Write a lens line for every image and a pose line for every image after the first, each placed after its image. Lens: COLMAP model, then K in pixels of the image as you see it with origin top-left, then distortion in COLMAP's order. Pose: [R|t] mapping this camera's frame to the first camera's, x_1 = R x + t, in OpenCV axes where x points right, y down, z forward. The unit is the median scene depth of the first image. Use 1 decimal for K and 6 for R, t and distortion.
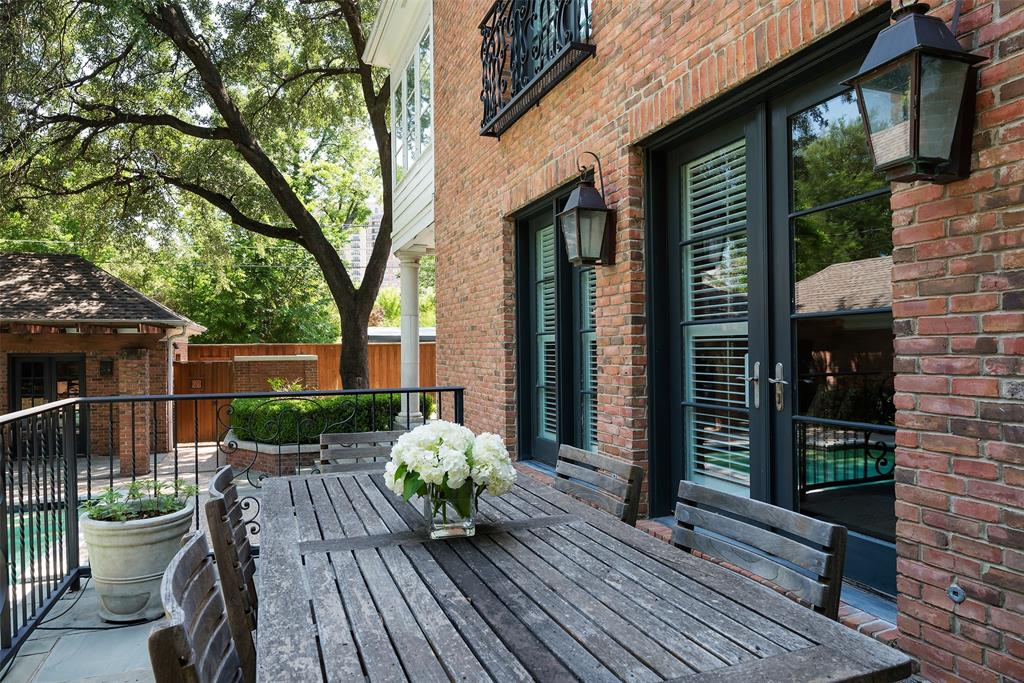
lens RADIAL K [[560.5, 0, 510.7], [0, 560.5, 344.5], [0, 0, 1]] dist [-0.000825, -0.000623]
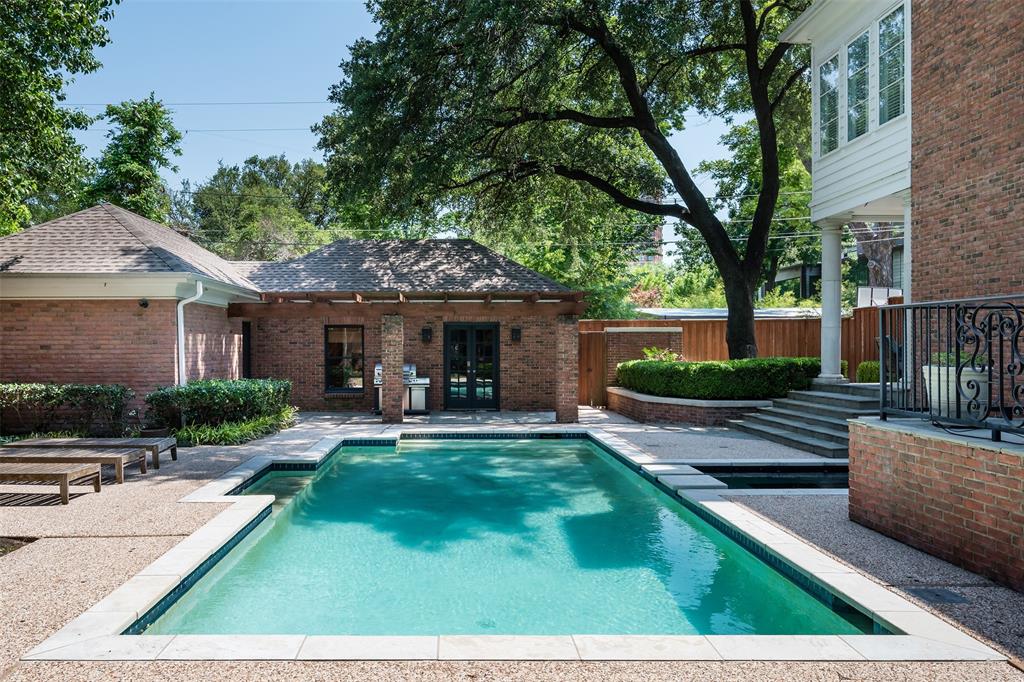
lens RADIAL K [[663.1, 0, 512.2], [0, 663.1, 339.8], [0, 0, 1]] dist [0.003061, -0.000252]
pose [[0.946658, 0.006860, -0.322167, -0.287406], [-0.006287, 0.999976, 0.002820, 0.048076], [0.322179, -0.000644, 0.946679, -0.294887]]
